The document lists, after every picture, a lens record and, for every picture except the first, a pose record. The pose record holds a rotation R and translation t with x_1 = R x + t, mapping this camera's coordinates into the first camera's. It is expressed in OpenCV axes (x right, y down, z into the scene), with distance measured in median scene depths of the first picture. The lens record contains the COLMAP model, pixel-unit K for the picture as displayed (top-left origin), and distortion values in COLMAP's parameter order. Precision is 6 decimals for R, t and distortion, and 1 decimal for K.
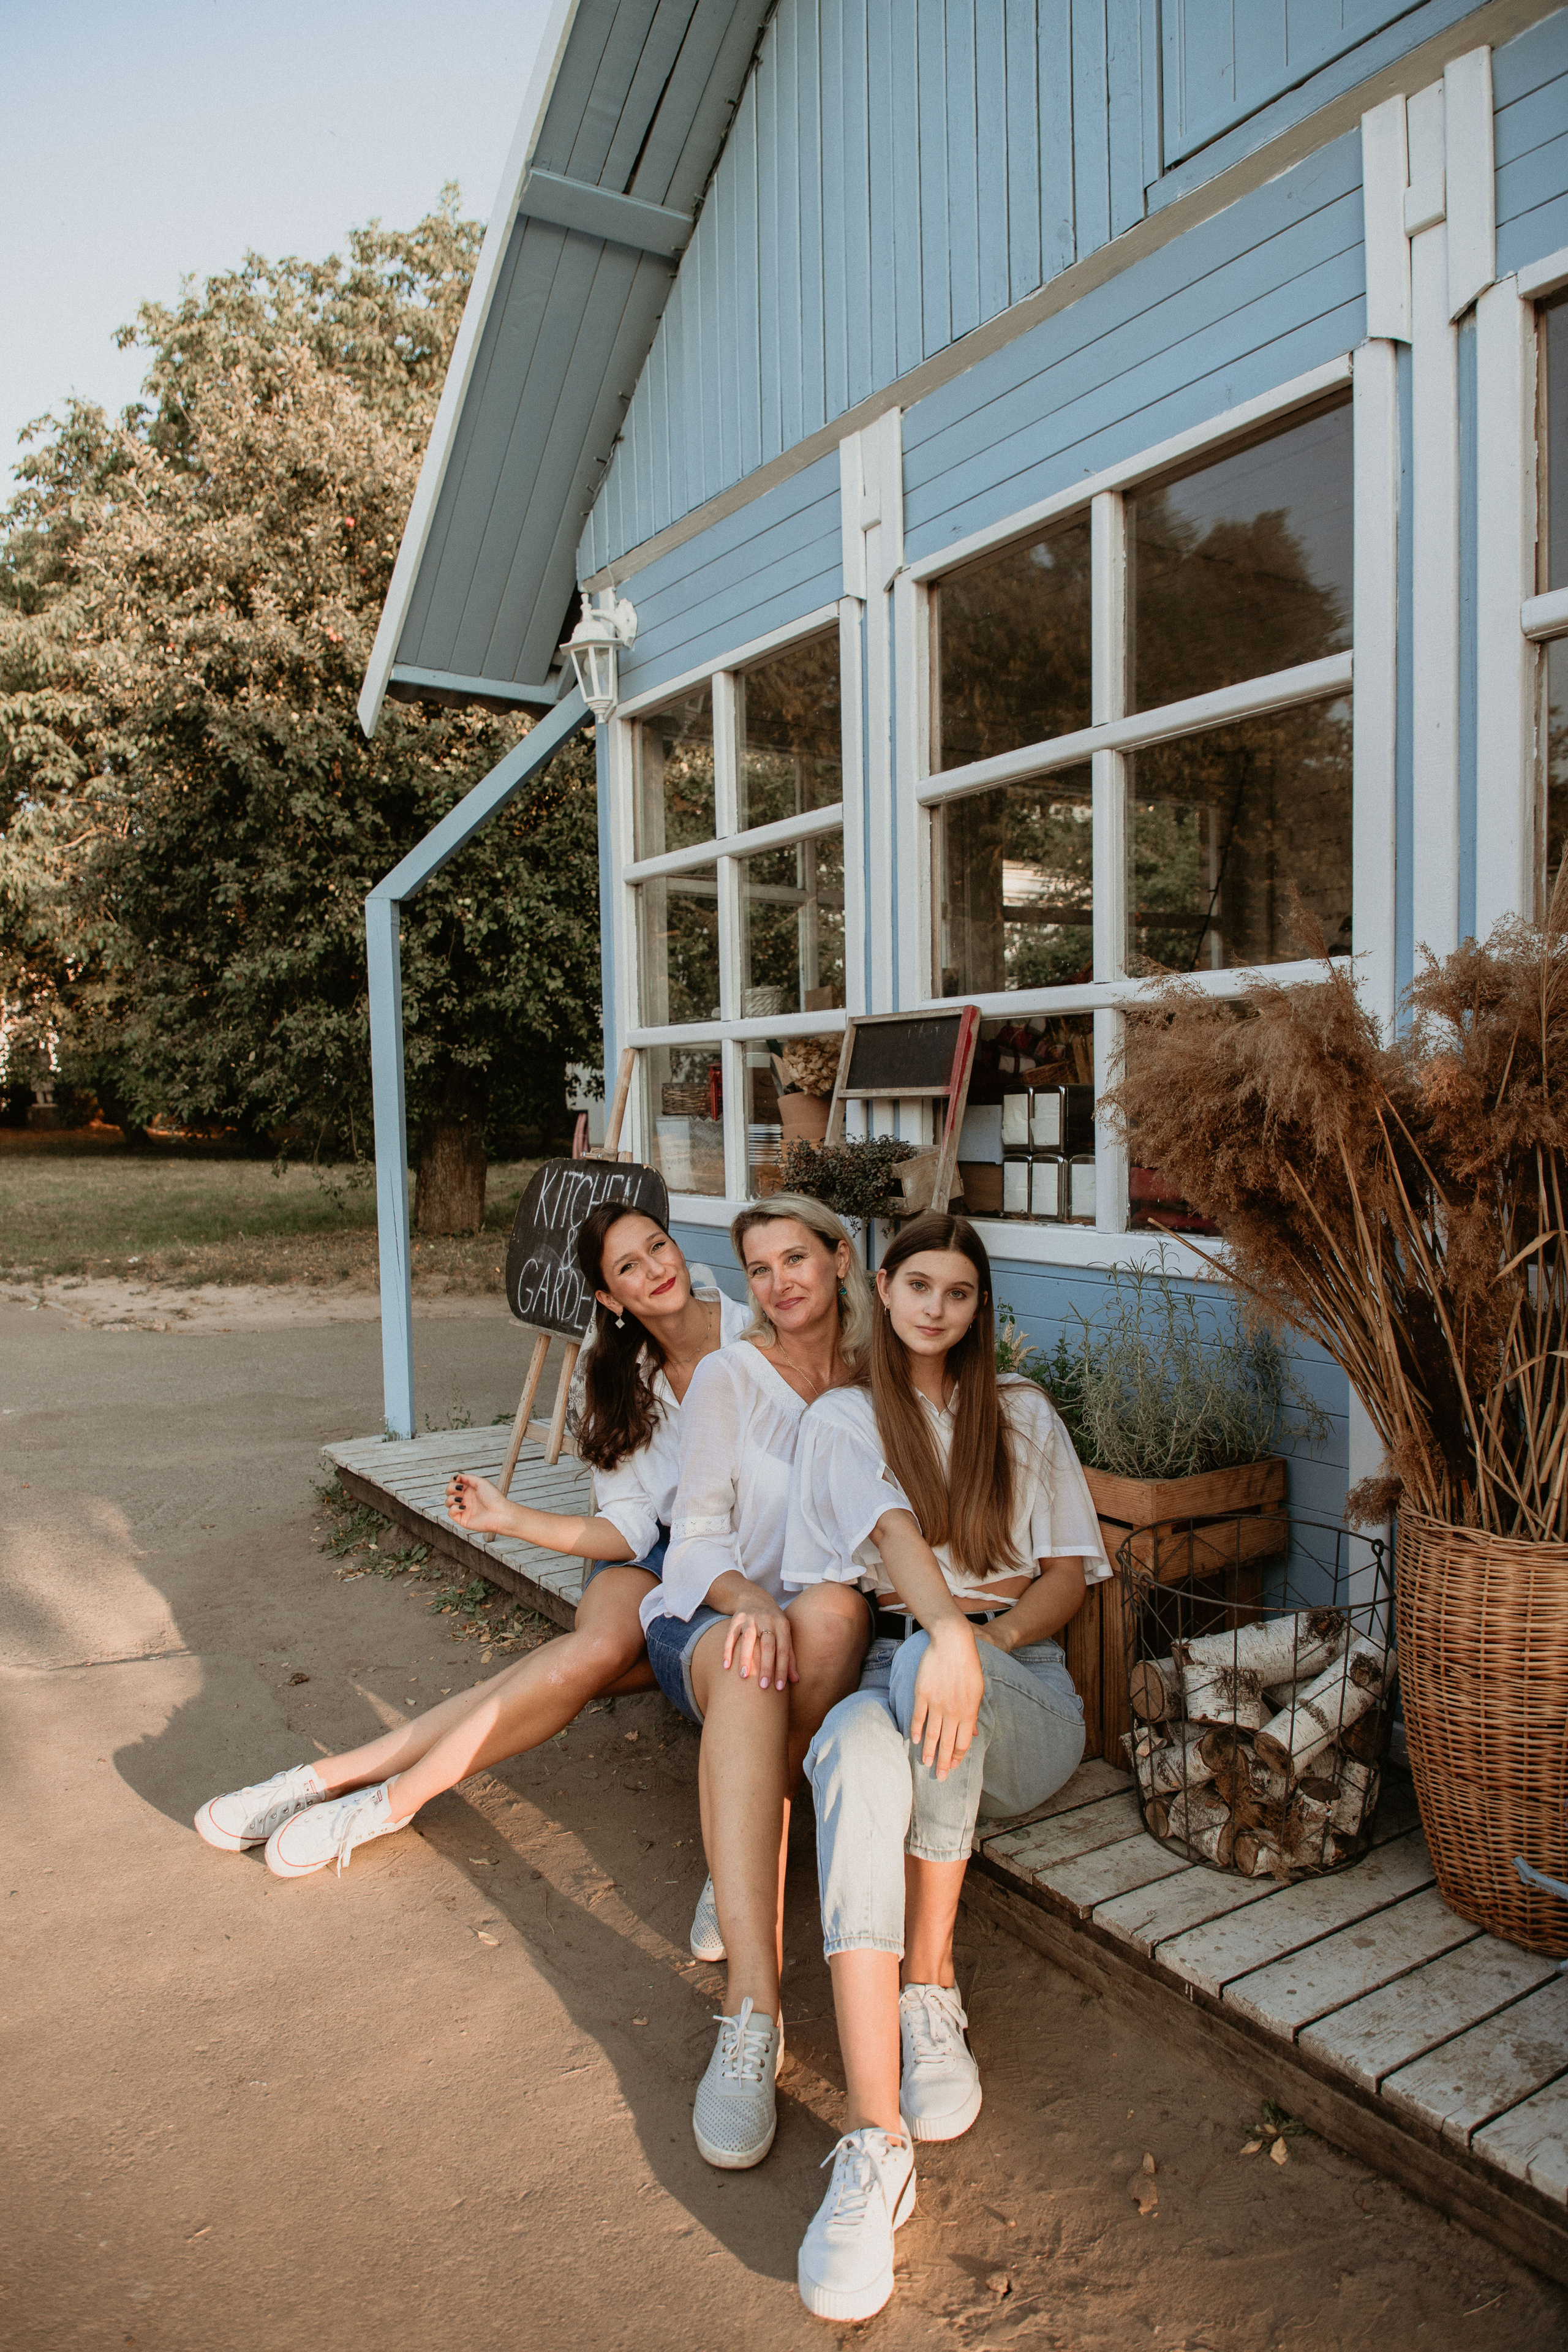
lens RADIAL K [[1630.6, 0, 749.9], [0, 1630.6, 1157.2], [0, 0, 1]] dist [0.022049, -0.023728]
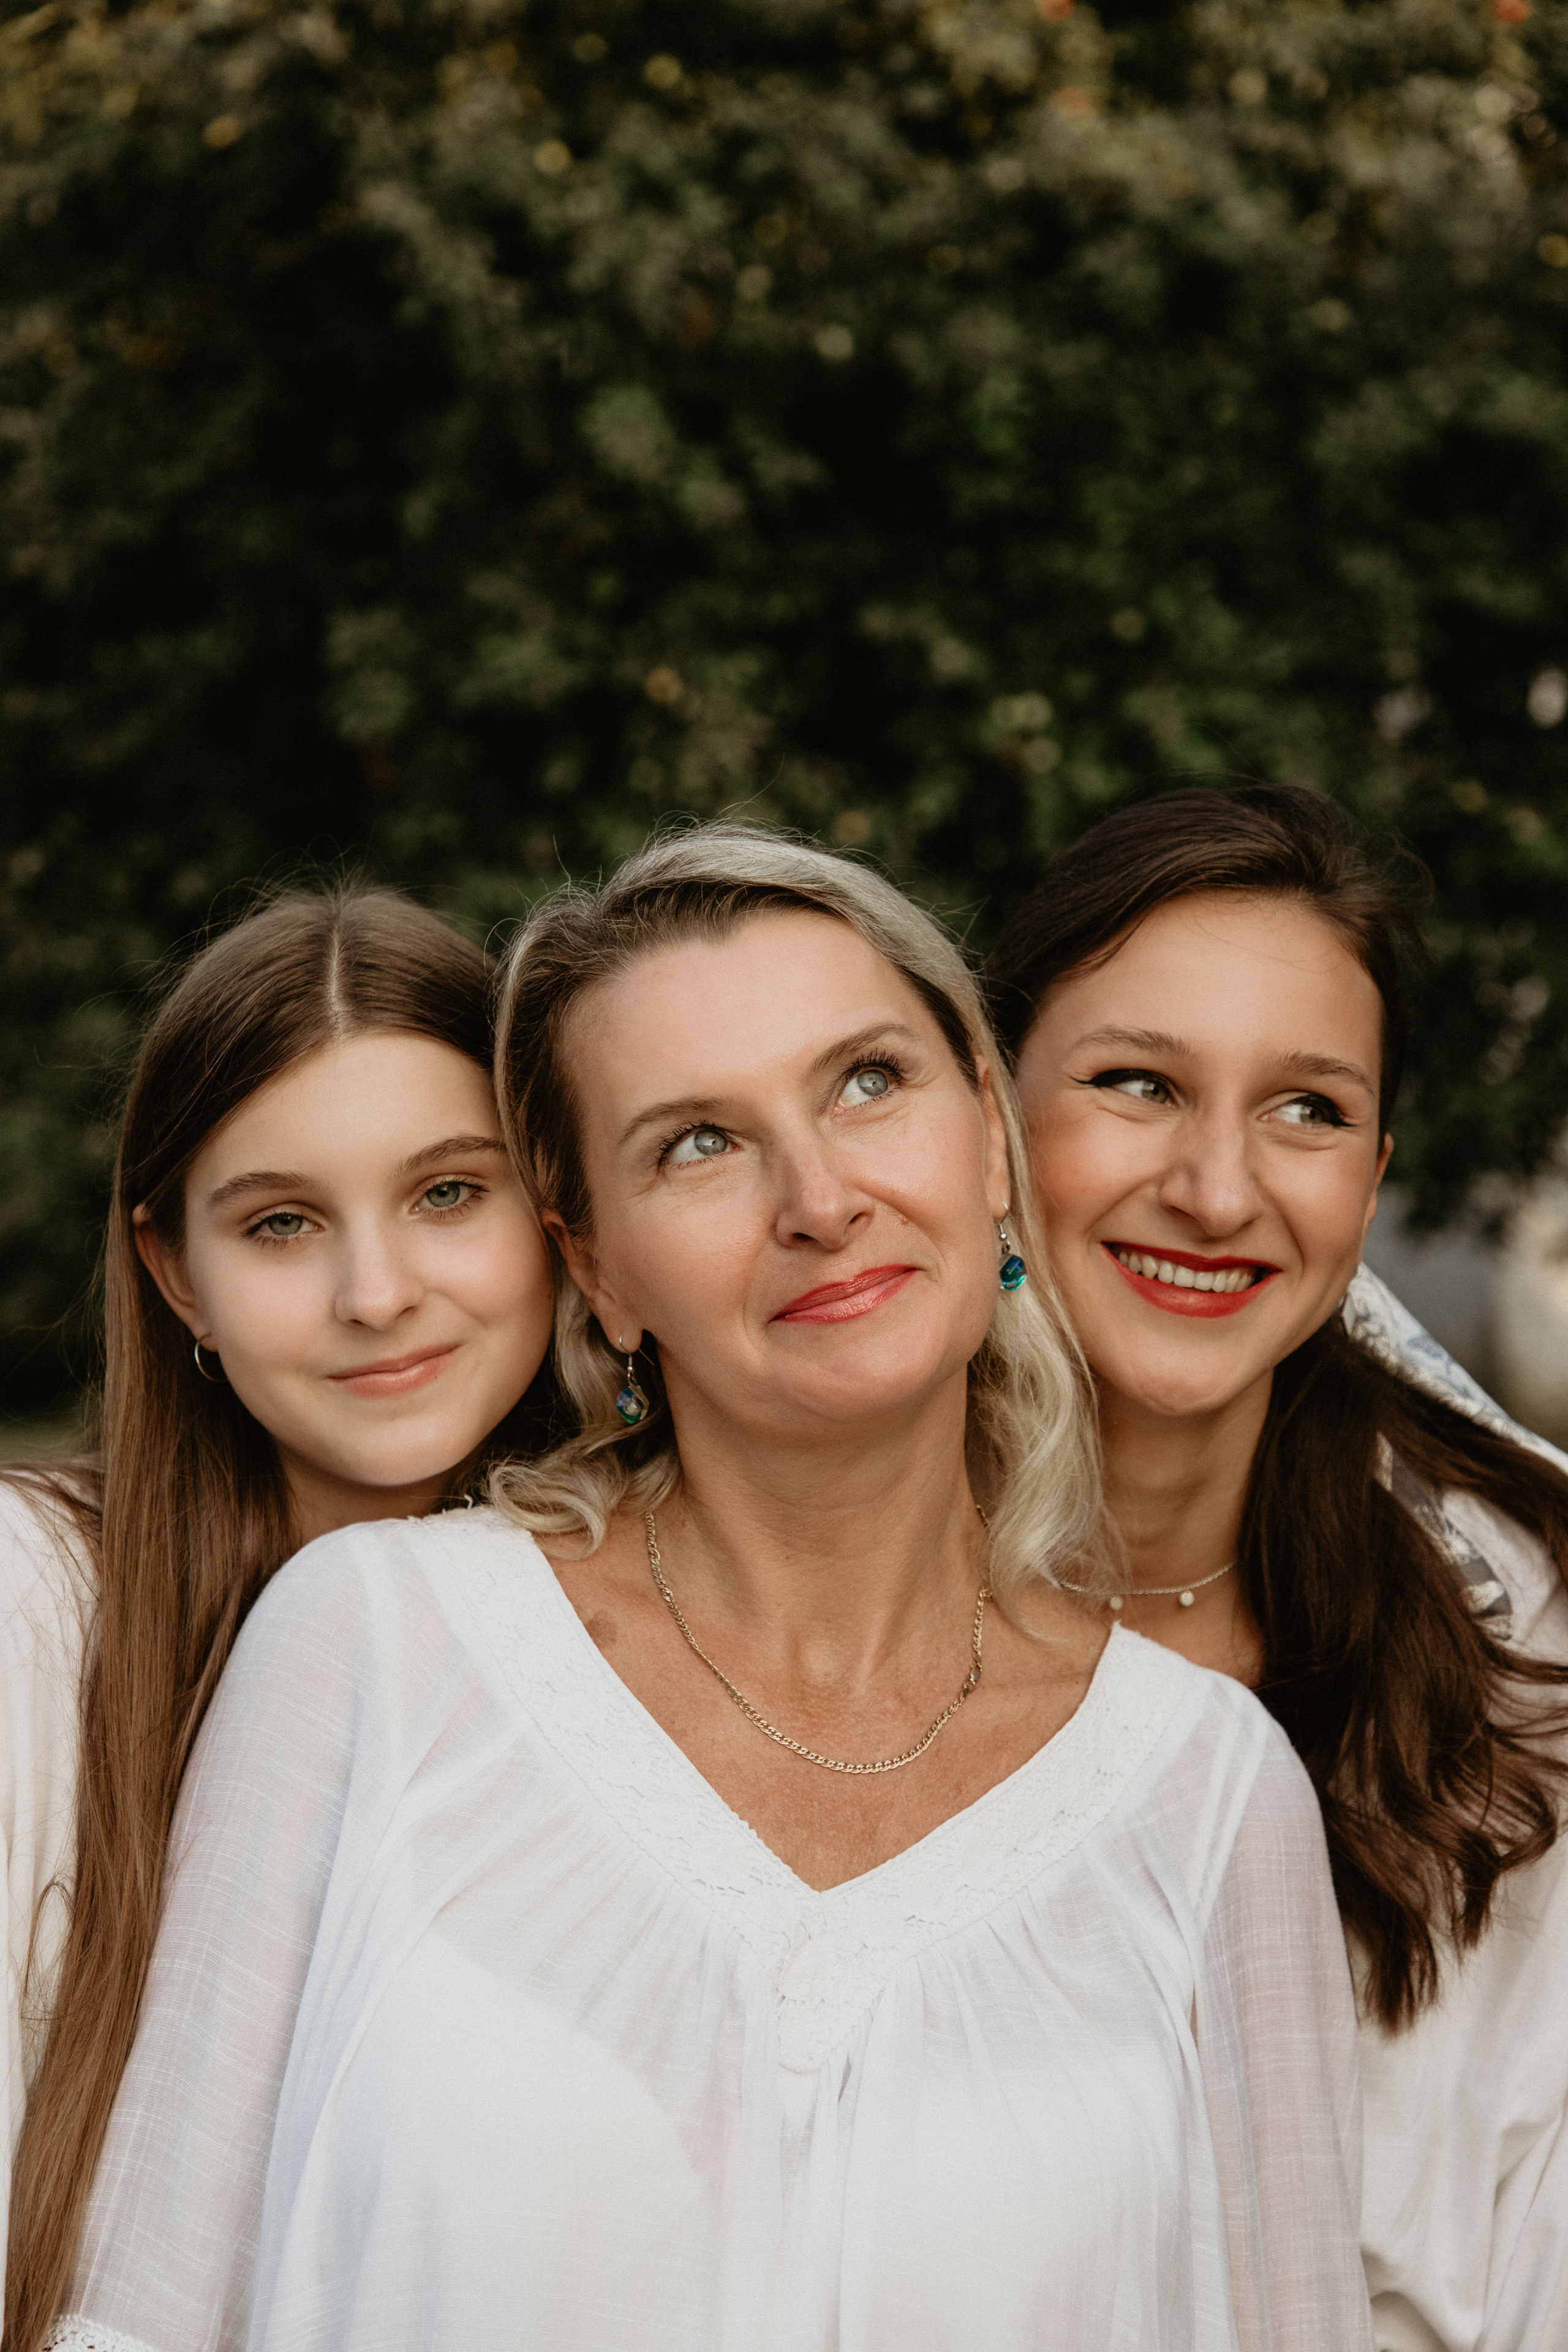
lens RADIAL K [[4022.1, 0, 777.1], [0, 4022.1, 1156.8], [0, 0, 1]] dist [0.418363, 0.000000]
pose [[0.999432, -0.033186, -0.005923, -0.599312], [0.032953, 0.998816, -0.035778, -0.100313], [0.007103, 0.035562, 0.999342, 0.468247]]
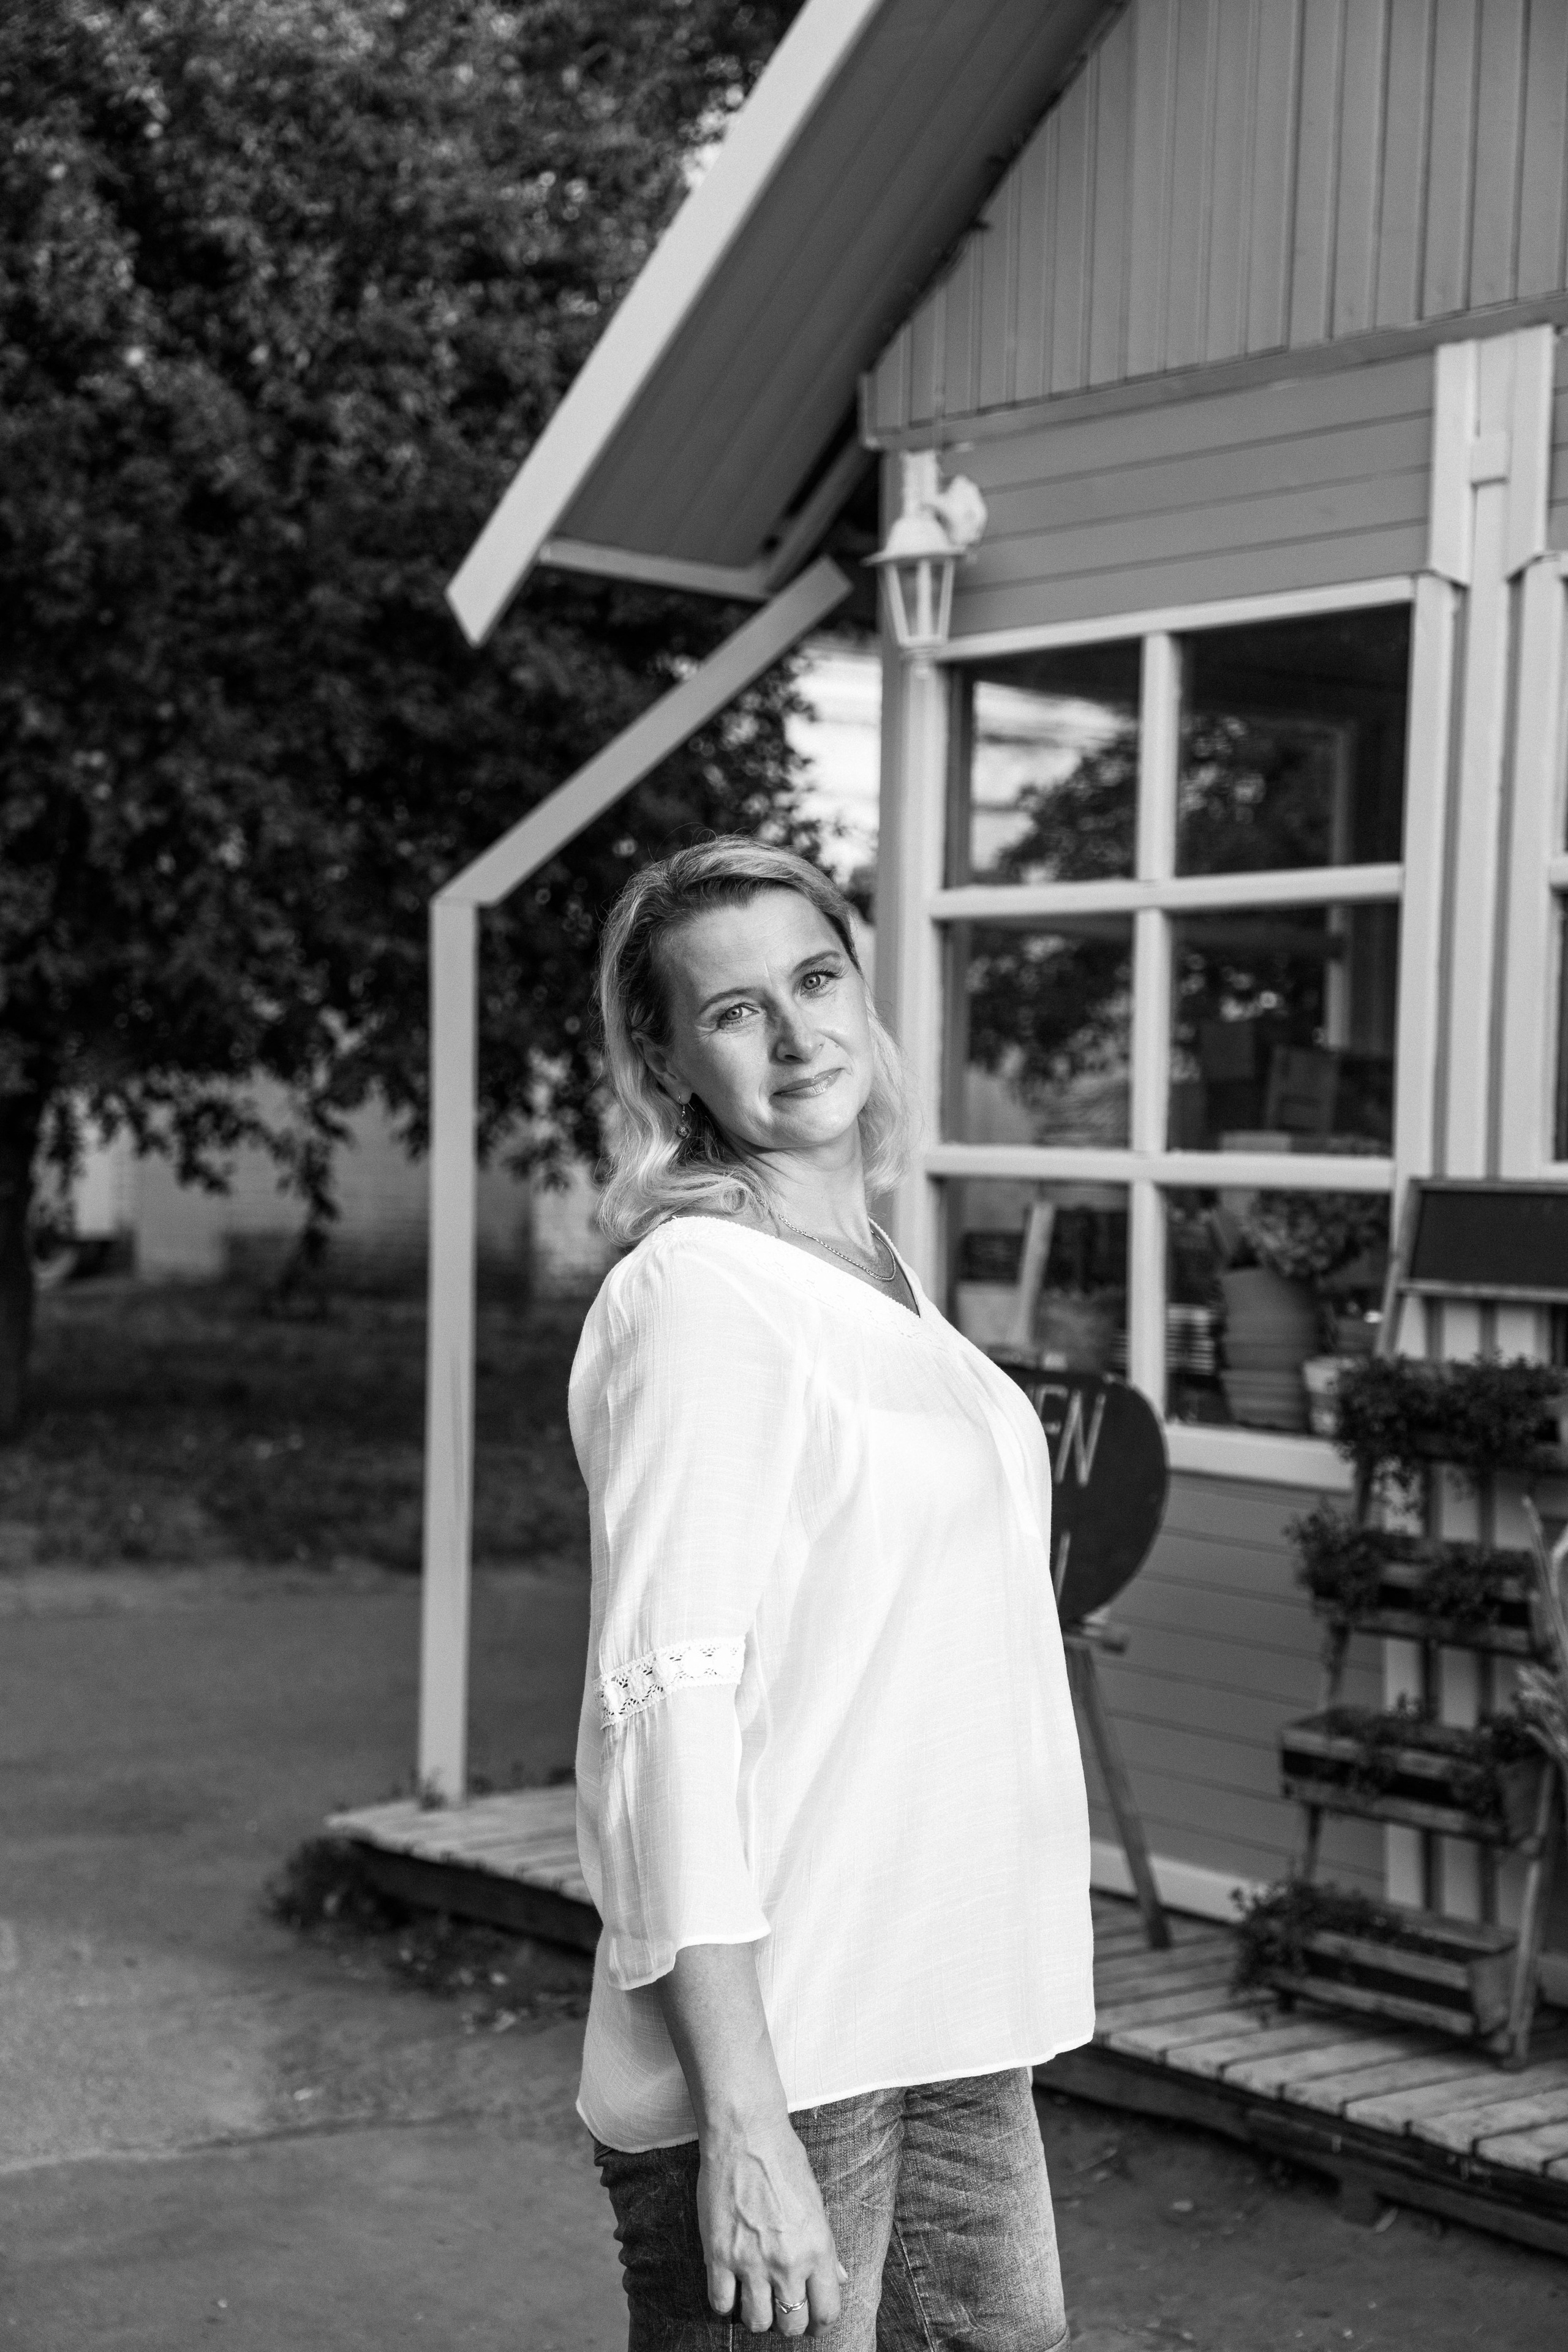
lens RADIAL K [[3835.3, 0, 783.3], [0, 3835.3, 1144.9], [0, 0, 1]] dist [0.764554, 0.000000]
pose [[0.984889, 0.032830, 0.170046, -0.449981], [-0.029061, 0.999275, -0.024609, -0.045489], [-0.170730, 0.019296, 0.985129, -0.565680]]
